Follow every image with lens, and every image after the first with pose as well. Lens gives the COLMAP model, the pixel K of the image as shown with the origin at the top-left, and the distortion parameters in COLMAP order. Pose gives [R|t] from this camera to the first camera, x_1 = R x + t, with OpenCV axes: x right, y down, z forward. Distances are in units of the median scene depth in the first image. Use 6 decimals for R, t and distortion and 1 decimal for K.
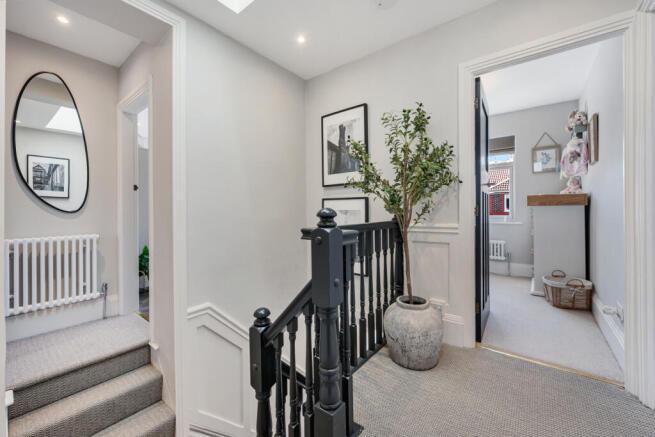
lens RADIAL K [[258.8, 0, 335.3], [0, 258.8, 207.5], [0, 0, 1]] dist [0.000706, 0.000000]
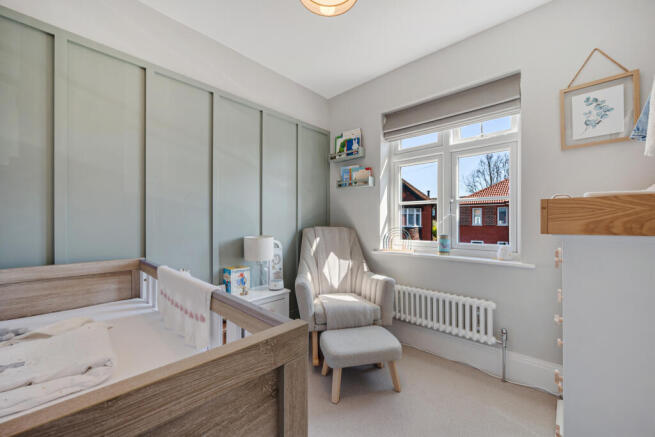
lens RADIAL K [[258.8, 0, 327.8], [0, 258.8, 220.1], [0, 0, 1]] dist [0.000706, 0.000000]
pose [[0.996490, 0.008283, -0.083304, 0.423163], [-0.008256, 0.999966, 0.000670, -0.015517], [0.083306, 0.000020, 0.996524, 0.553923]]
